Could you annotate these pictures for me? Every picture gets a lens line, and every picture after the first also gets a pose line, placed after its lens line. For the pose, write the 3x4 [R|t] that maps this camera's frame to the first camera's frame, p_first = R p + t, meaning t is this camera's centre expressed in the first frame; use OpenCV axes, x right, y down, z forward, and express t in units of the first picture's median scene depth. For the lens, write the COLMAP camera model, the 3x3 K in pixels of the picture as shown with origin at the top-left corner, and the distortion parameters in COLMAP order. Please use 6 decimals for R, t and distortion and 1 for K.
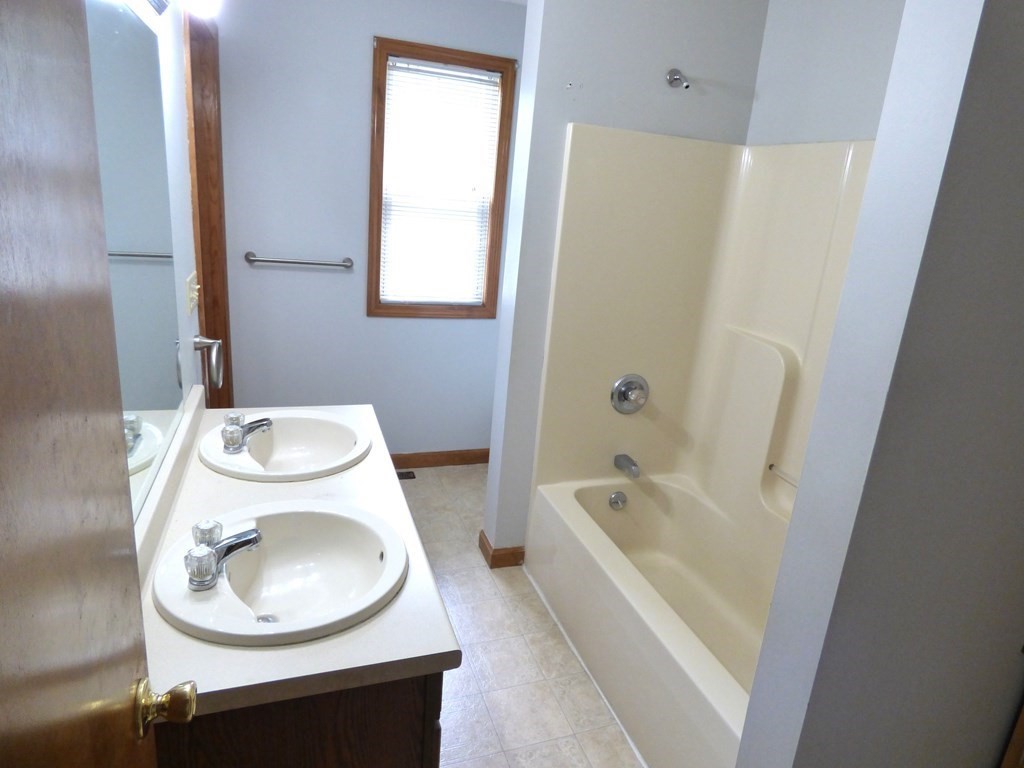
lens RADIAL K [[624.5, 0, 514.4], [0, 624.5, 374.1], [0, 0, 1]] dist [-0.003414, -0.001691]
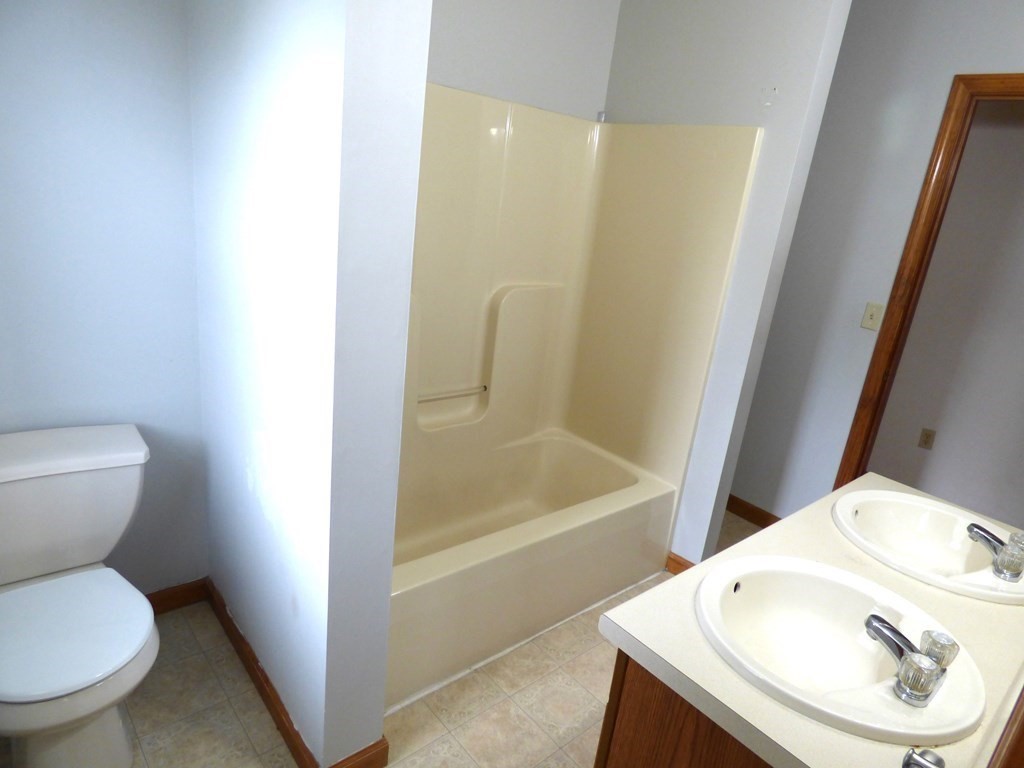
lens RADIAL K [[632.4, 0, 512.0], [0, 632.4, 384.0], [0, 0, 1]] dist [0.005824, 0.001685]
pose [[-0.353409, -0.398736, 0.846234, -0.575768], [0.115282, 0.879150, 0.462390, -0.369416], [-0.928338, 0.260968, -0.264732, 1.177007]]
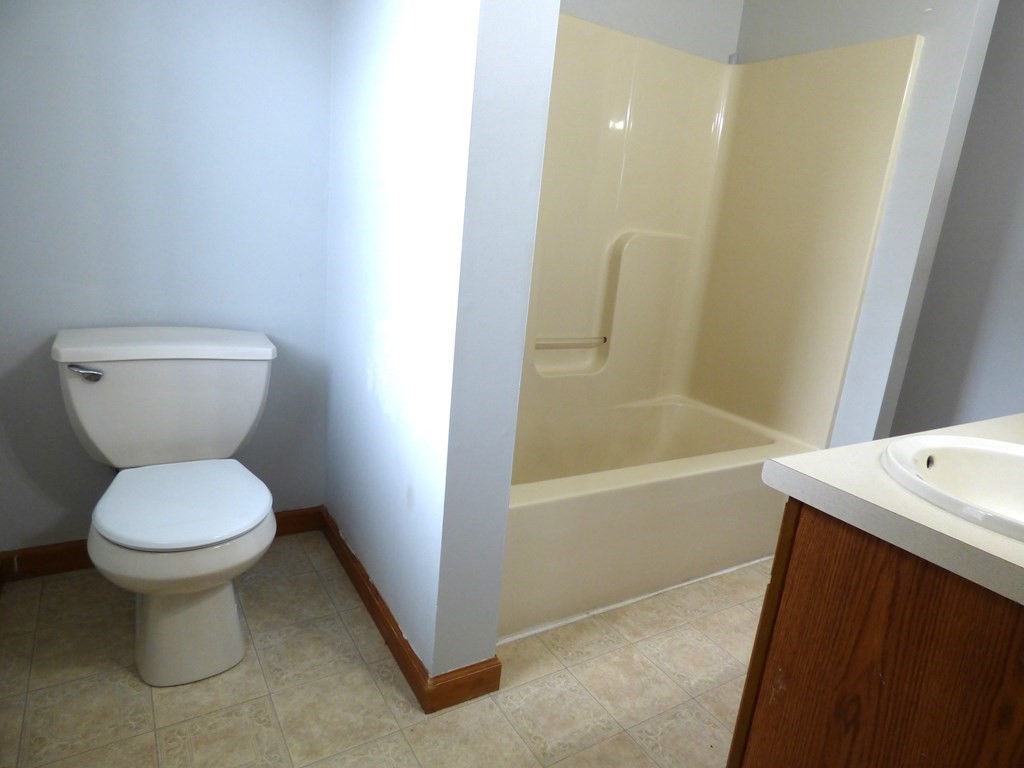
lens RADIAL K [[630.5, 0, 513.3], [0, 630.5, 380.7], [0, 0, 1]] dist [-0.002904, -0.007917]
pose [[-0.201833, -0.339918, 0.918542, -0.583381], [0.160909, 0.913591, 0.373443, -0.192640], [-0.966112, 0.223174, -0.129697, 1.234171]]
